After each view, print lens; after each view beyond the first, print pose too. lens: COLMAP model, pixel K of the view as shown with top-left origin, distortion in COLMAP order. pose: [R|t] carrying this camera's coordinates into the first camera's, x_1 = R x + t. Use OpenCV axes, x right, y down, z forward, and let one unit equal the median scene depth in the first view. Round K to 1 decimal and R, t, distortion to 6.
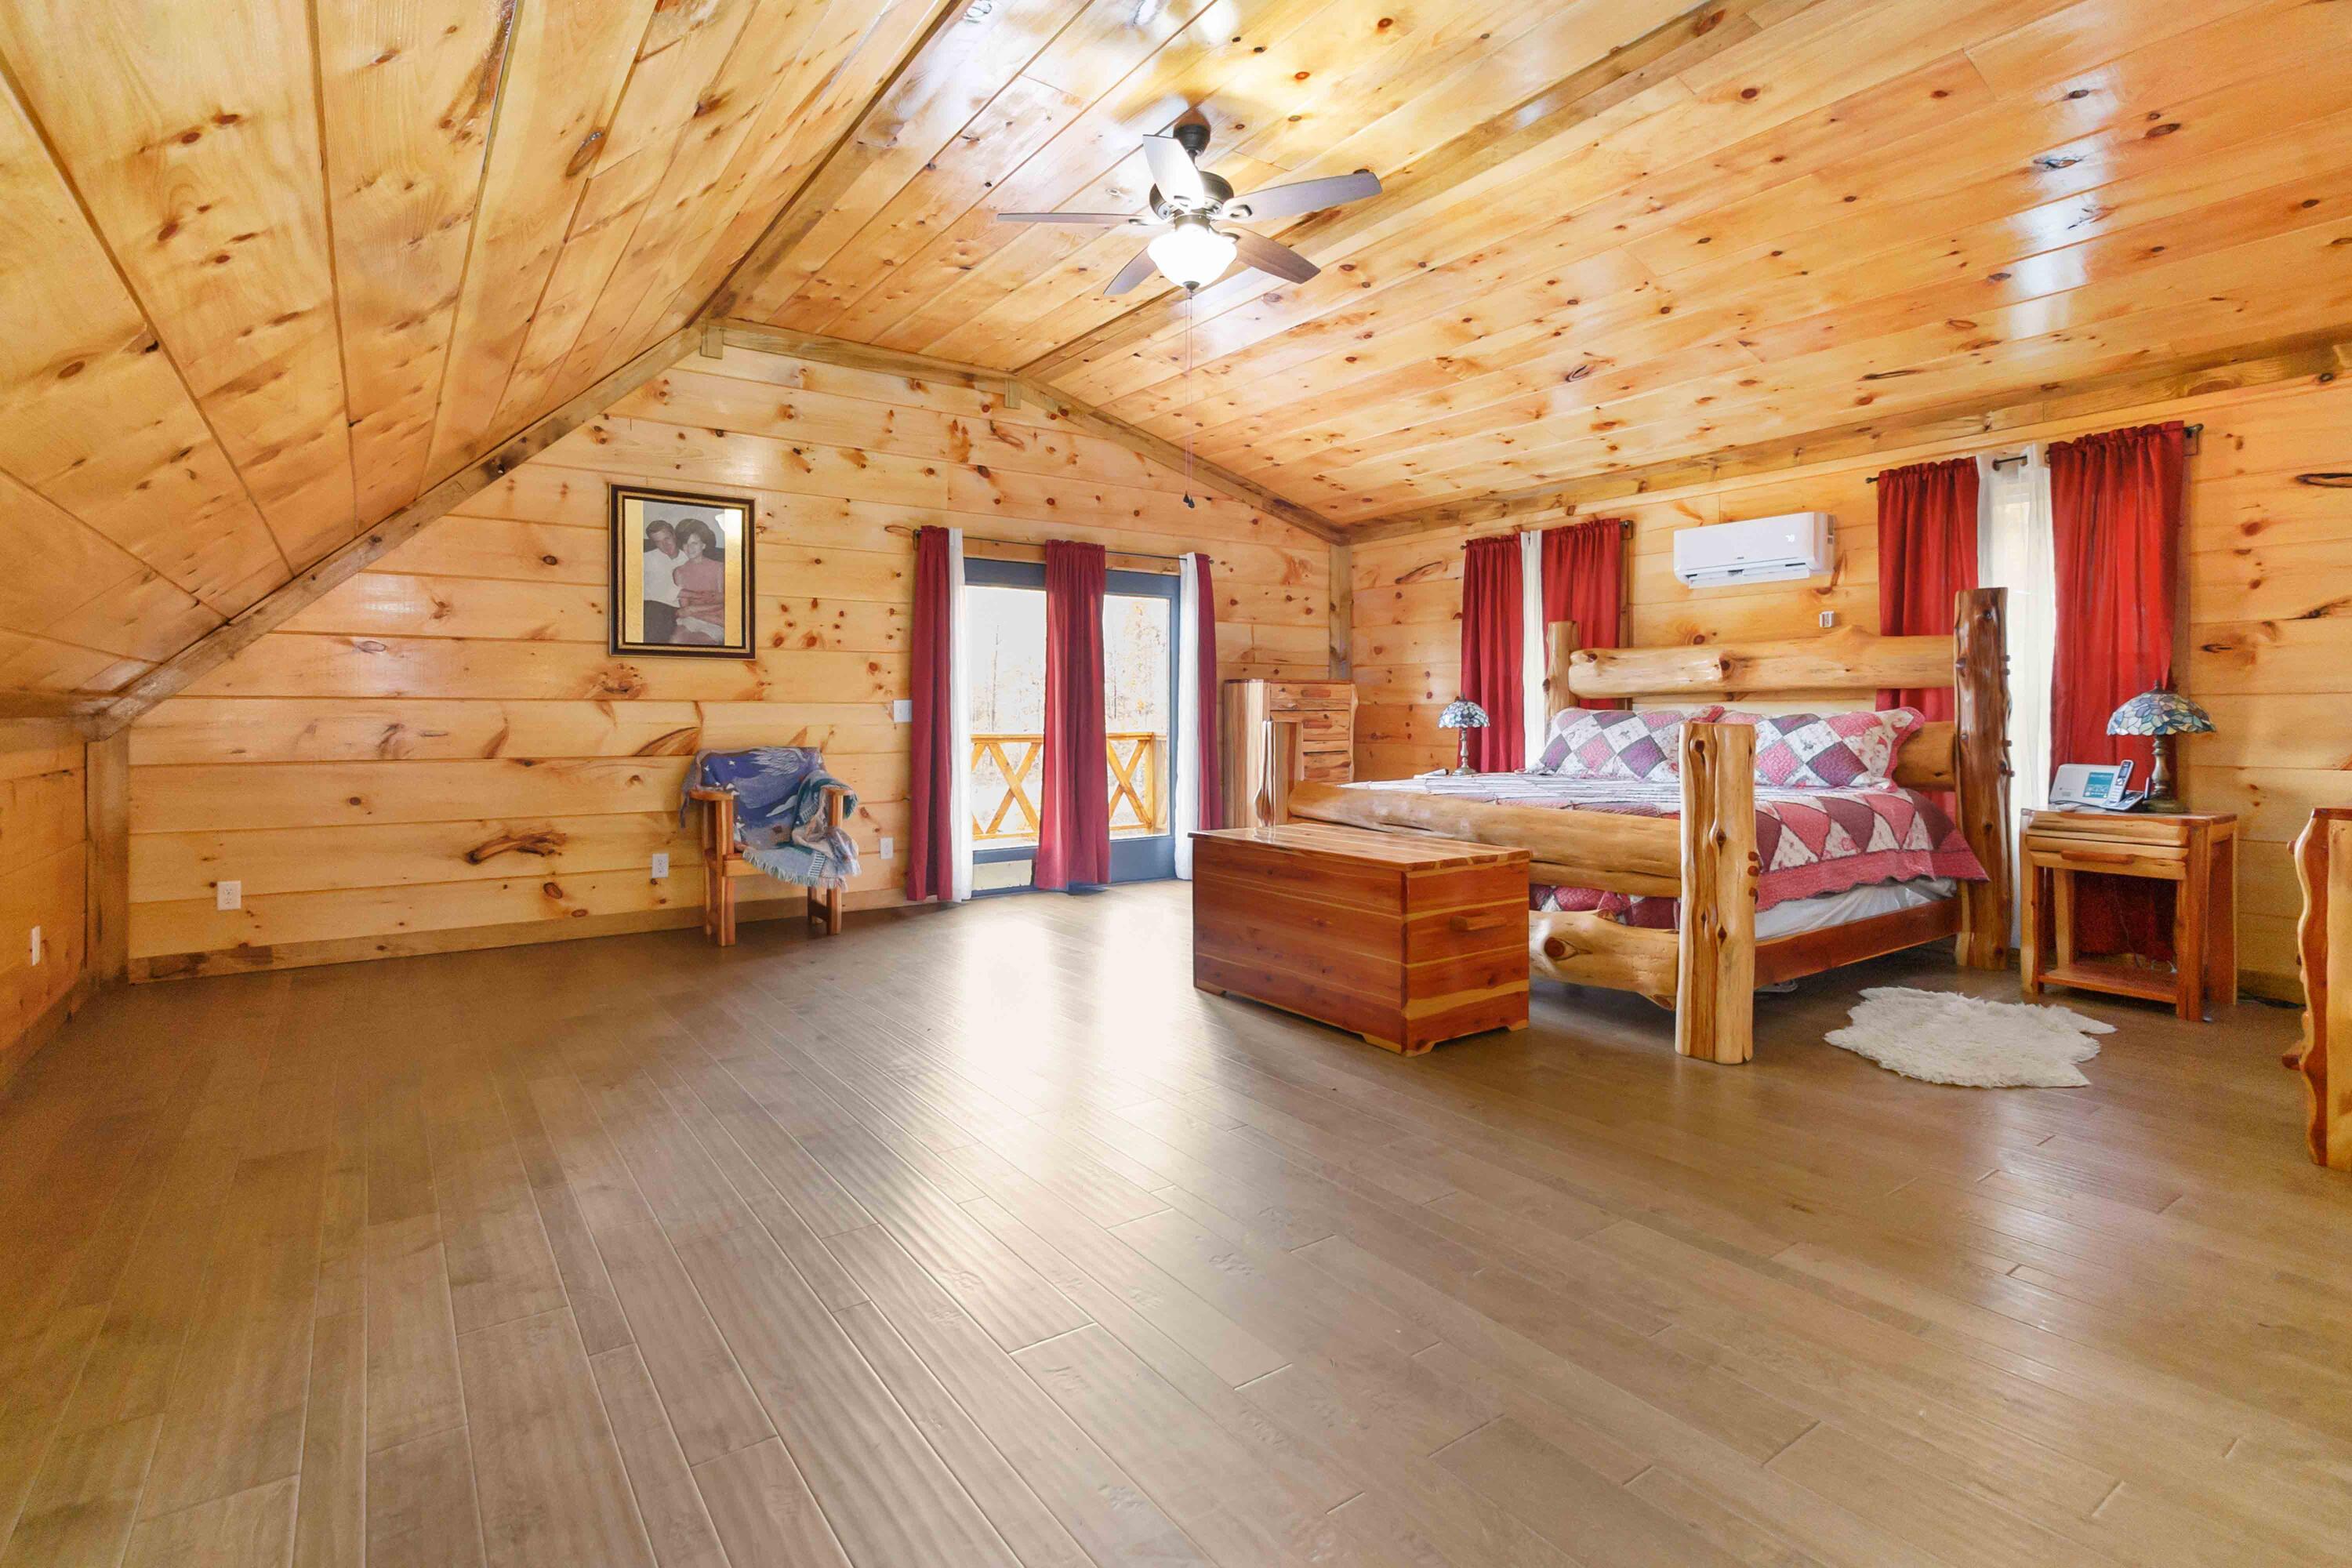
lens RADIAL K [[1101.2, 0, 1178.2], [0, 1101.2, 747.9], [0, 0, 1]] dist [0.001644, 0.000864]
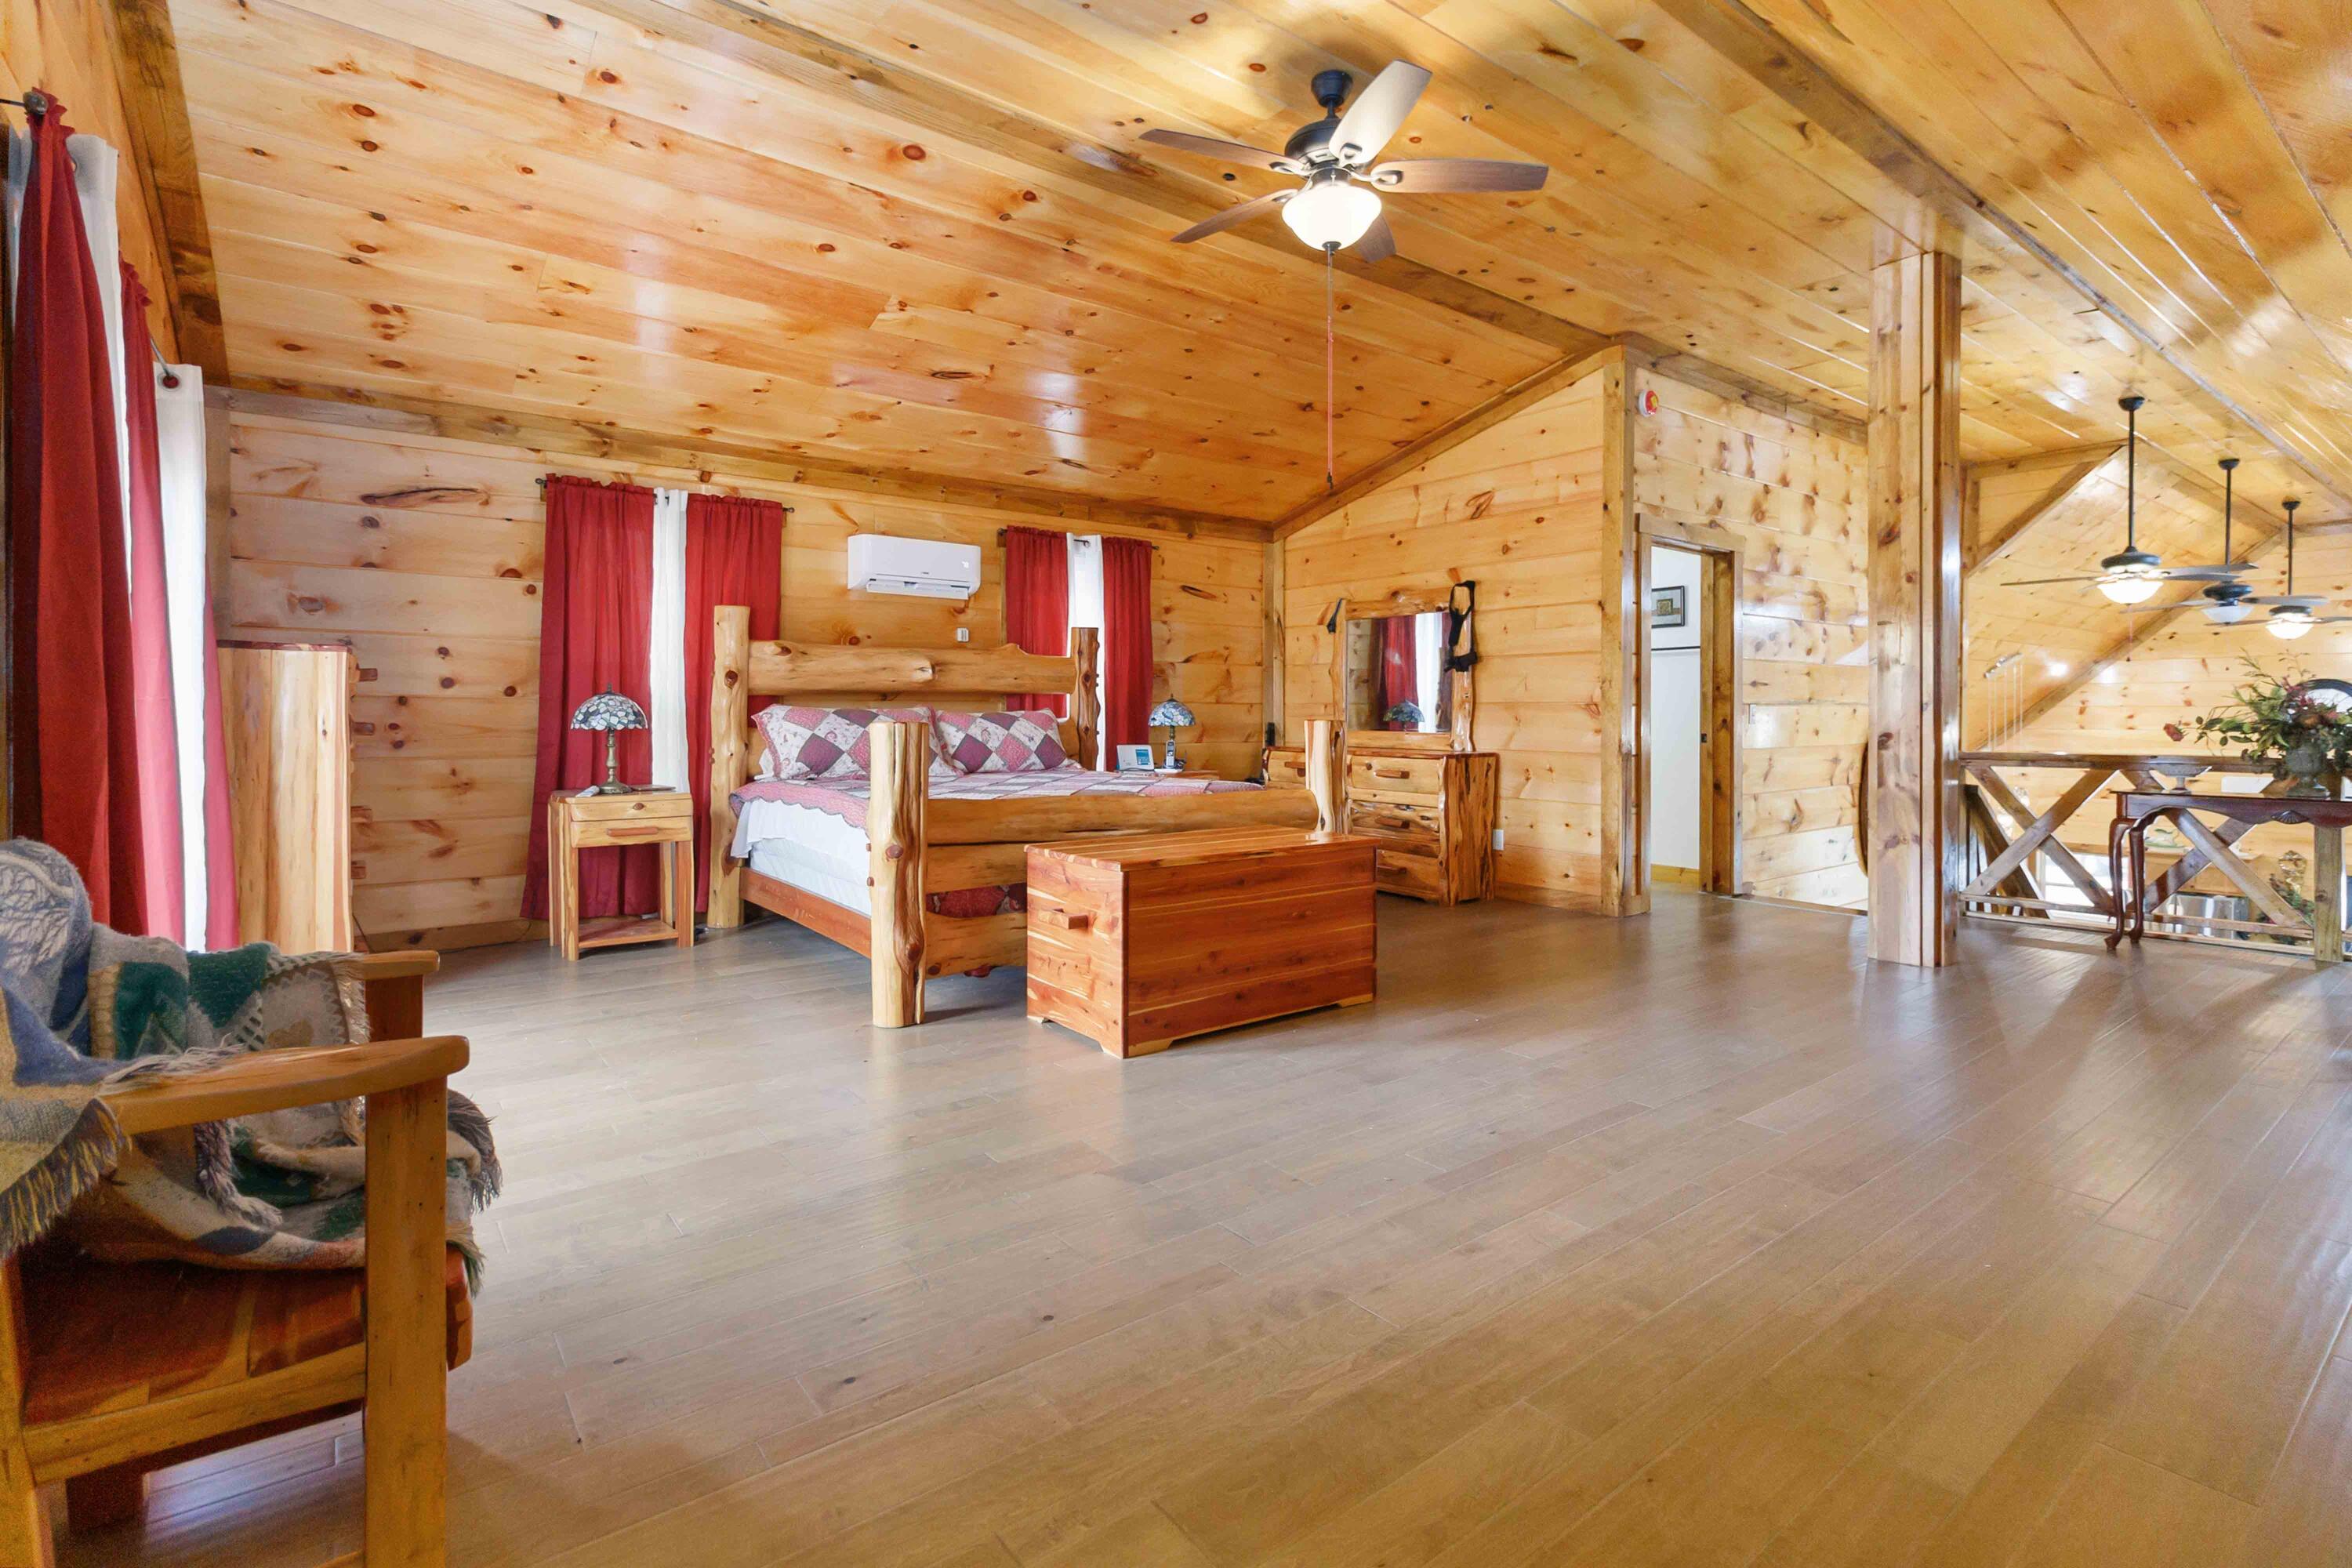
lens RADIAL K [[1092.7, 0, 1172.6], [0, 1092.7, 723.4], [0, 0, 1]] dist [0.001151, 0.001004]
pose [[-0.023746, -0.009441, 0.999673, -0.656563], [0.027260, 0.999577, 0.010087, -0.025797], [-0.999346, 0.027490, -0.023479, 0.840617]]
